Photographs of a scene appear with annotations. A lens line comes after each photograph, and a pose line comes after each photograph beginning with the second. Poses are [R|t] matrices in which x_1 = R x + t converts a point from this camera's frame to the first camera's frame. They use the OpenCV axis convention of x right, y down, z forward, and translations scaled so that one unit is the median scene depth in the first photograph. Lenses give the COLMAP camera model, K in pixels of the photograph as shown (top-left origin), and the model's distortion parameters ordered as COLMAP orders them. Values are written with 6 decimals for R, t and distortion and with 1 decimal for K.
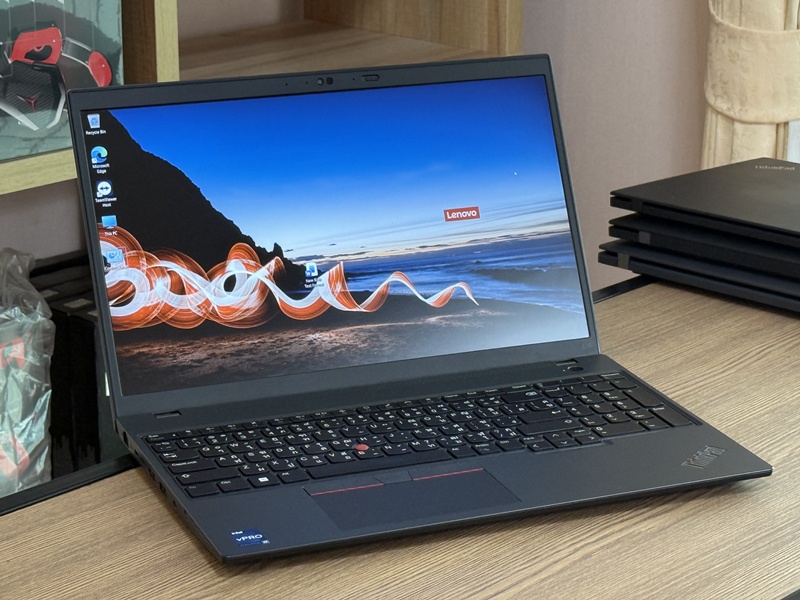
lens RADIAL K [[2242.1, 0, 421.0], [0, 2242.1, 286.7], [0, 0, 1]] dist [0.091921, 0.000000]
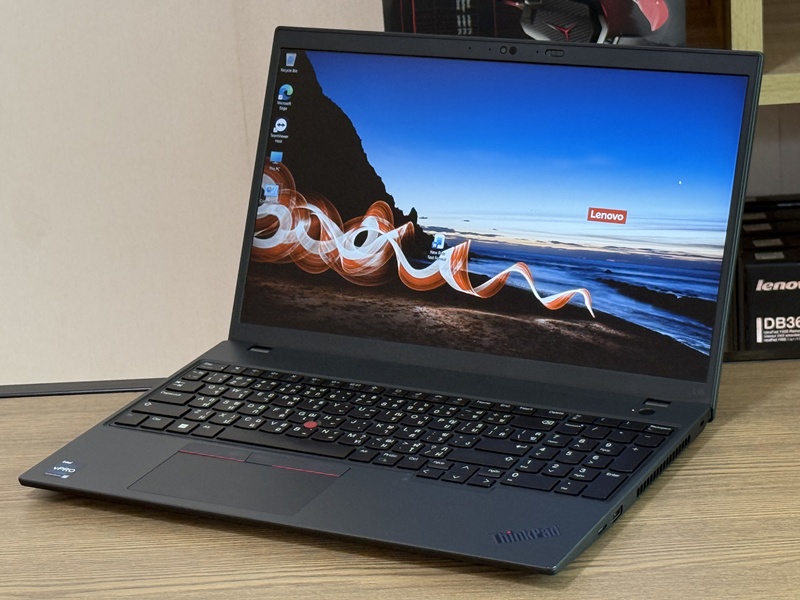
lens RADIAL K [[2242.1, 0, 399.0], [0, 2242.1, 293.0], [0, 0, 1]] dist [0.091921, 0.000000]
pose [[0.629652, 0.213899, -0.746850, 0.673157], [-0.155845, 0.976585, 0.148305, -0.127801], [0.761085, 0.023012, 0.648244, 0.361066]]
